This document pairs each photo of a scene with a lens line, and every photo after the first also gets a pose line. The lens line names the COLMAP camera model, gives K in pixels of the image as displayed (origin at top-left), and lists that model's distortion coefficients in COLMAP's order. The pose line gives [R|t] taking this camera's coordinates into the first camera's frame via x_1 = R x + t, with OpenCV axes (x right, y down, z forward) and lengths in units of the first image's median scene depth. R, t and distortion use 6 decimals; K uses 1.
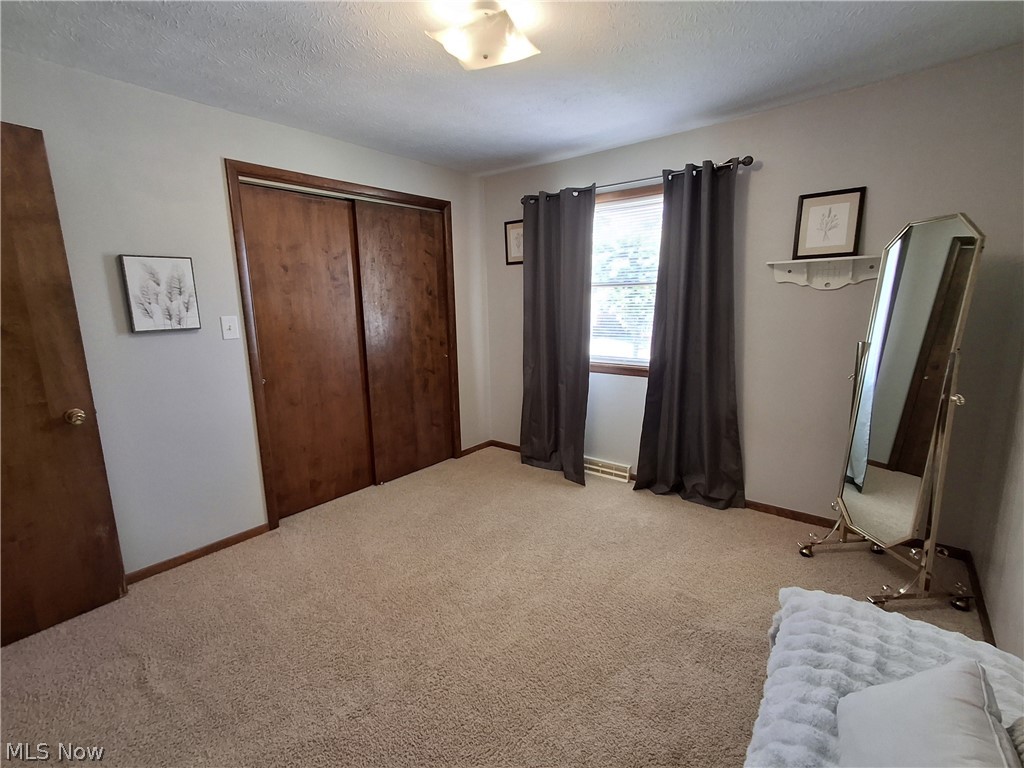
lens RADIAL K [[465.6, 0, 511.0], [0, 465.6, 380.6], [0, 0, 1]] dist [-0.000772, 0.003303]
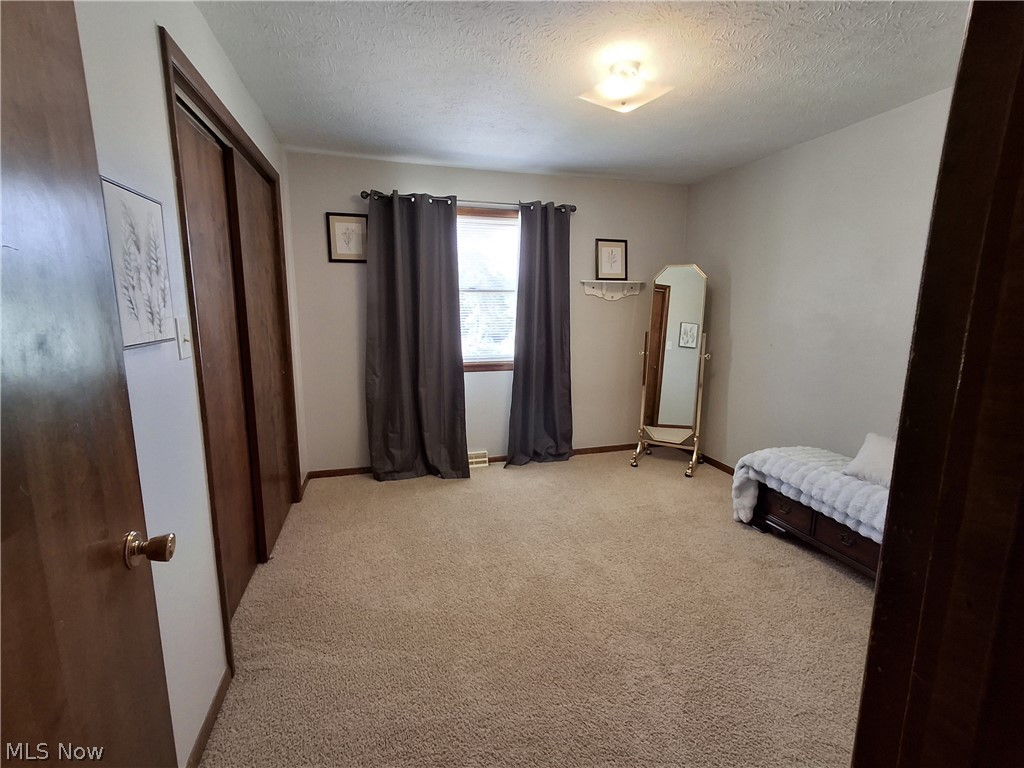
lens RADIAL K [[465.6, 0, 516.4], [0, 465.6, 385.1], [0, 0, 1]] dist [-0.000772, 0.003303]
pose [[0.571009, -0.119158, 0.812250, -0.691098], [0.130747, 0.989981, 0.053316, -0.031038], [-0.810465, 0.075756, 0.580868, 0.305042]]
